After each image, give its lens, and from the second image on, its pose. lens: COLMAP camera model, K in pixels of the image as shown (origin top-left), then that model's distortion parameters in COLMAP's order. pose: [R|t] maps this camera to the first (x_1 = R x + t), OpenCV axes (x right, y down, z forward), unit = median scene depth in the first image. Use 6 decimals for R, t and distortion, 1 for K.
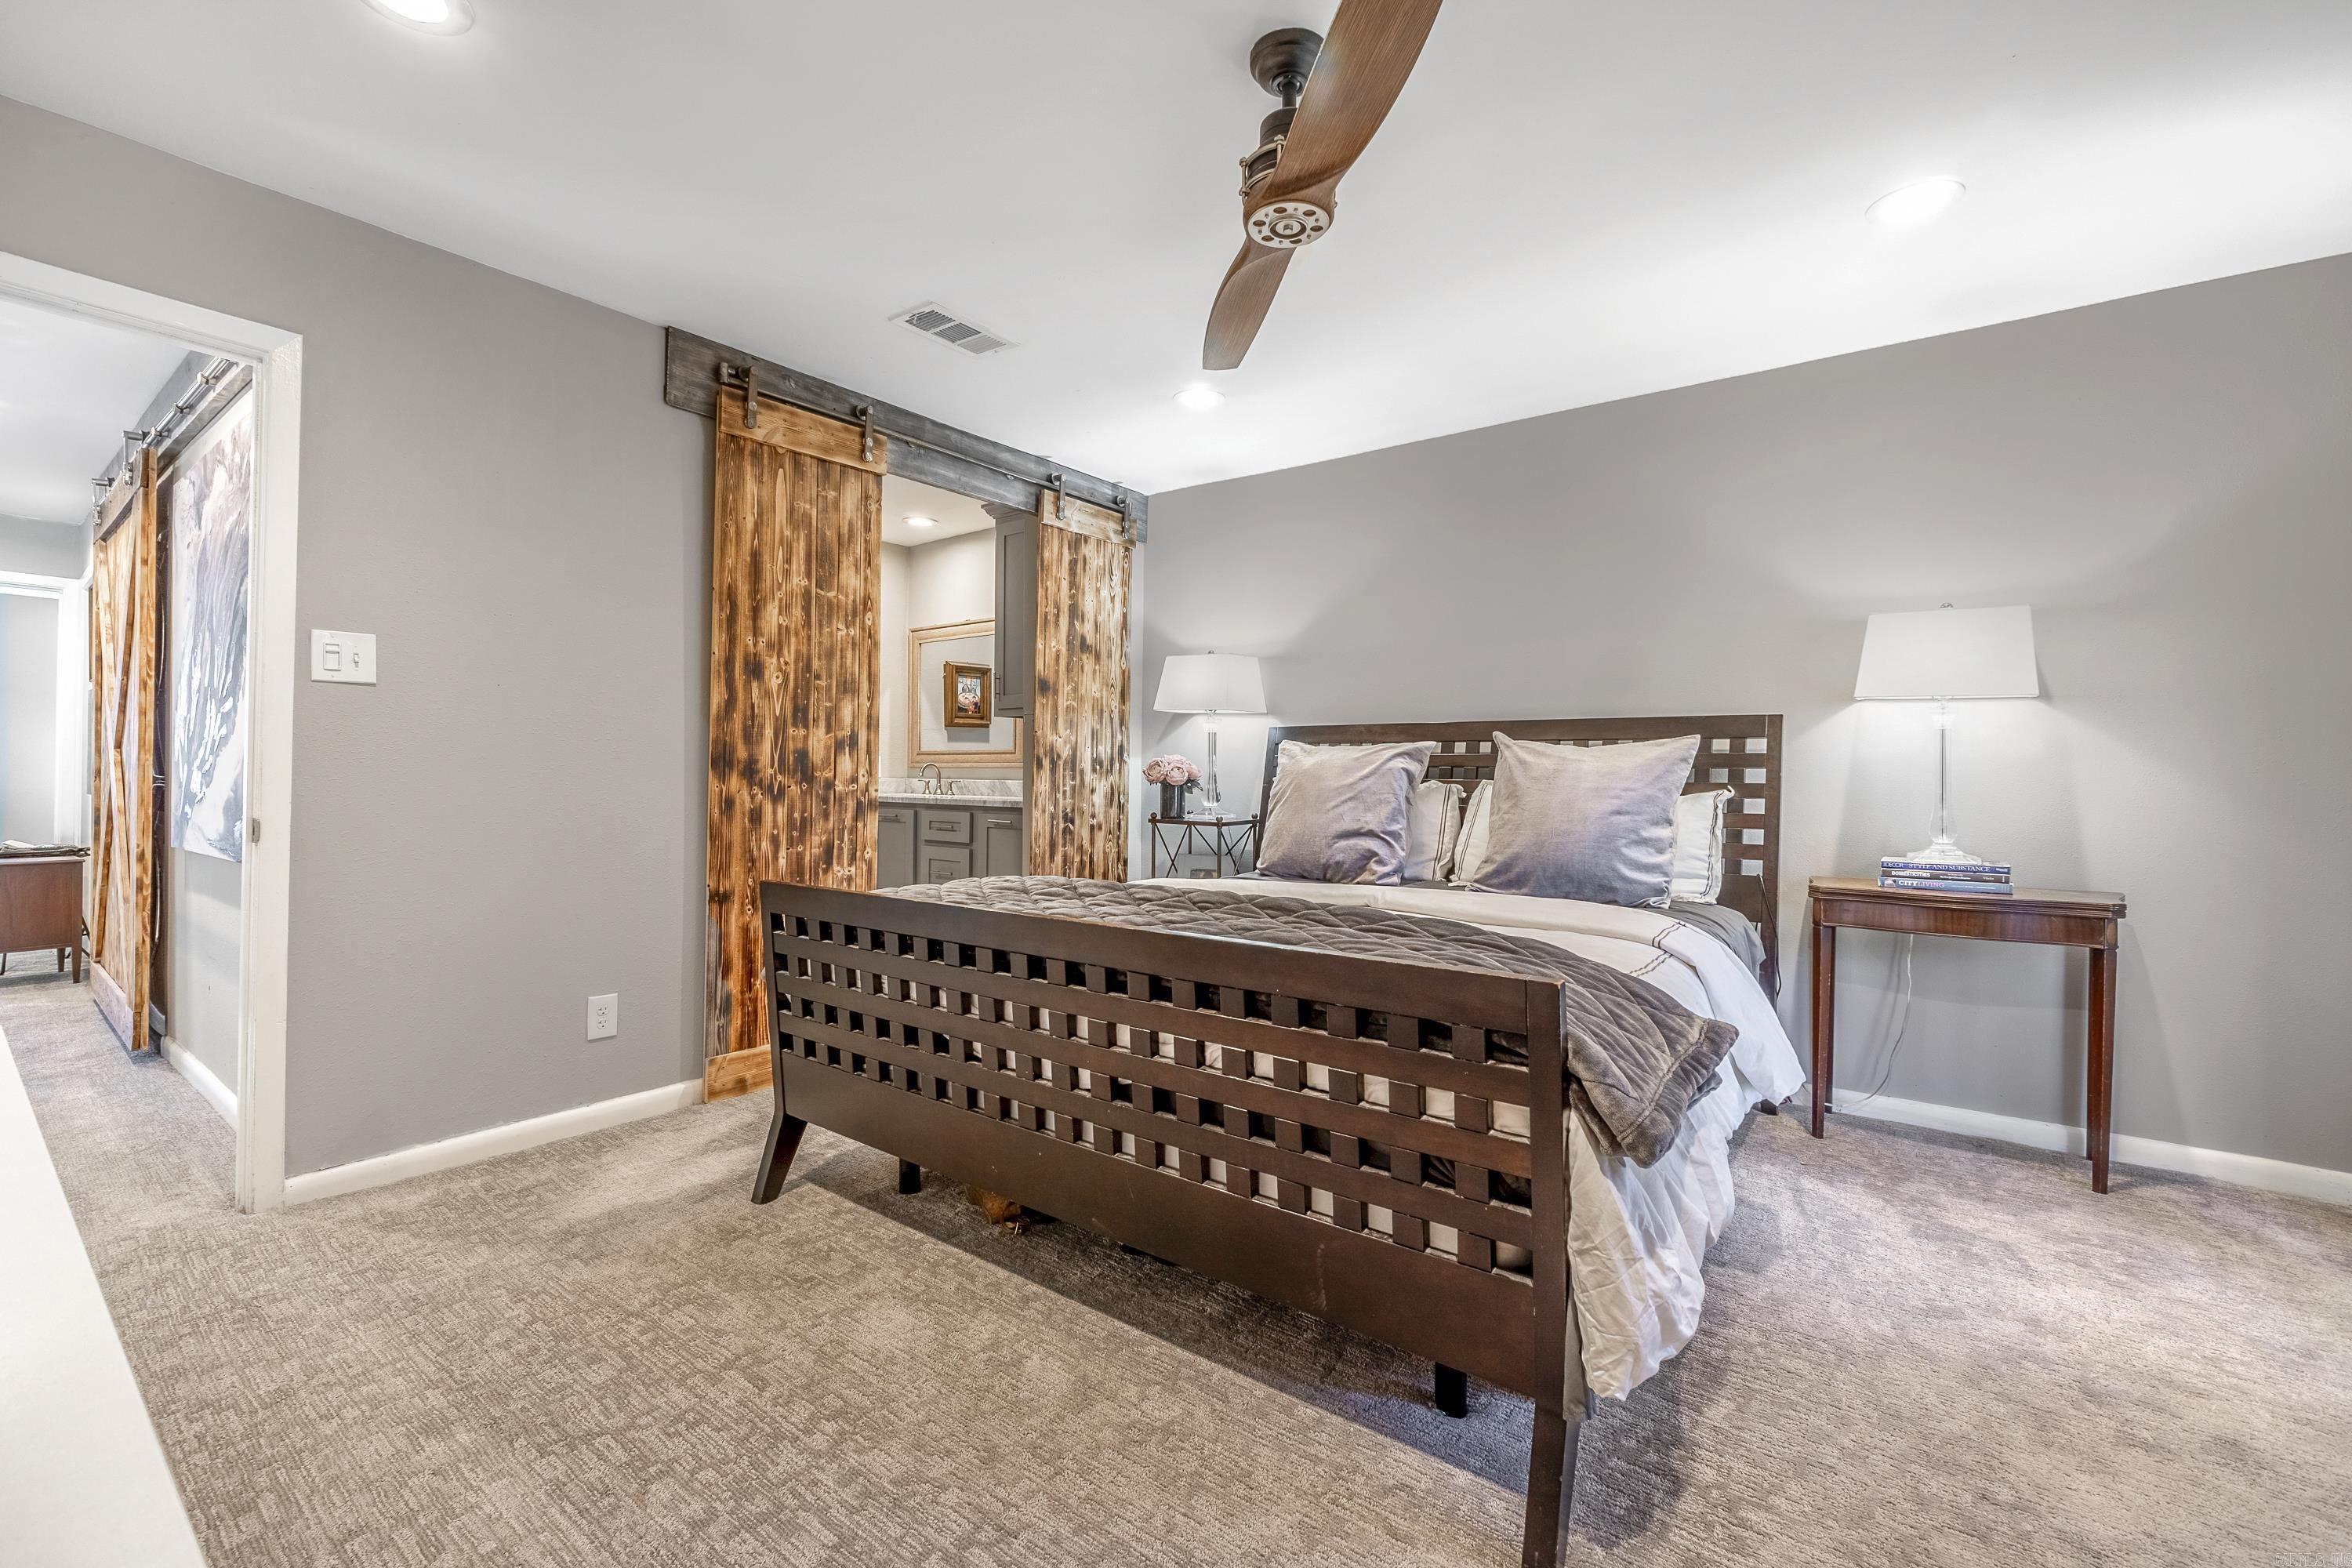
lens RADIAL K [[984.5, 0, 1175.9], [0, 984.5, 780.0], [0, 0, 1]] dist [-0.006726, -0.000988]
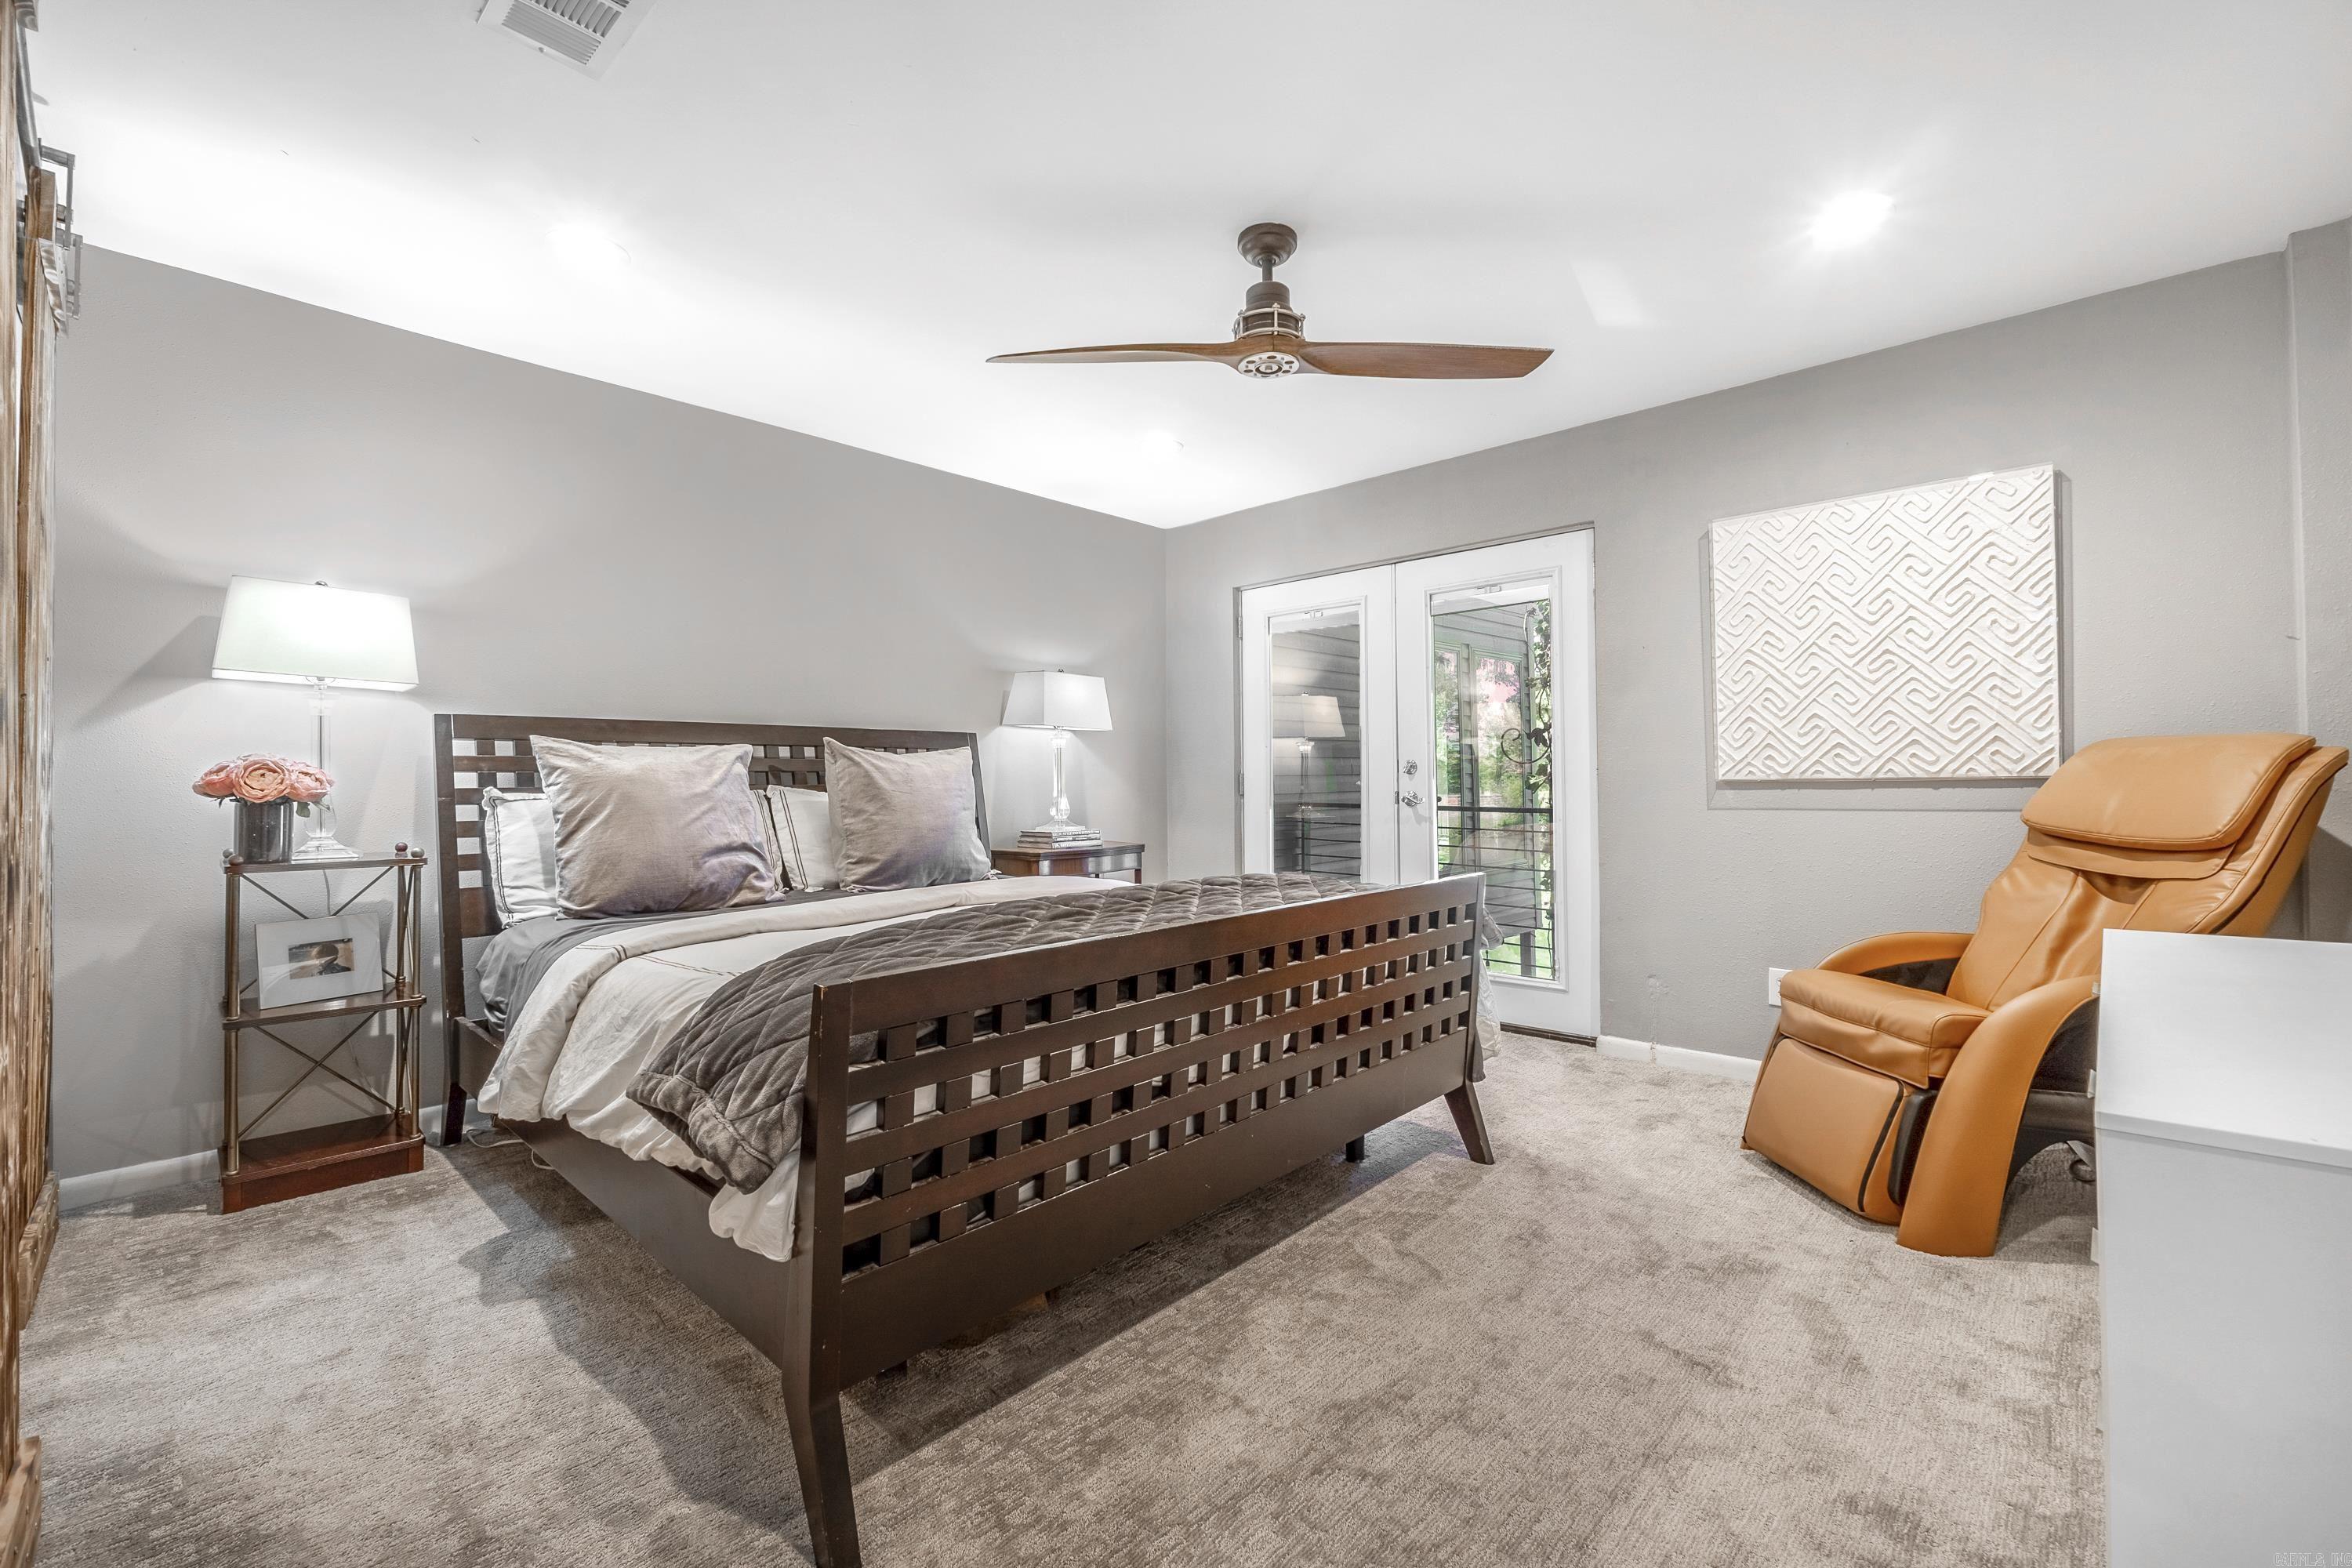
lens RADIAL K [[984.5, 0, 1196.4], [0, 984.5, 776.6], [0, 0, 1]] dist [-0.006726, -0.000988]
pose [[0.092303, -0.006175, 0.995712, -0.651259], [0.012442, 0.999910, 0.005048, -0.008570], [-0.995653, 0.011923, 0.092372, 0.517725]]
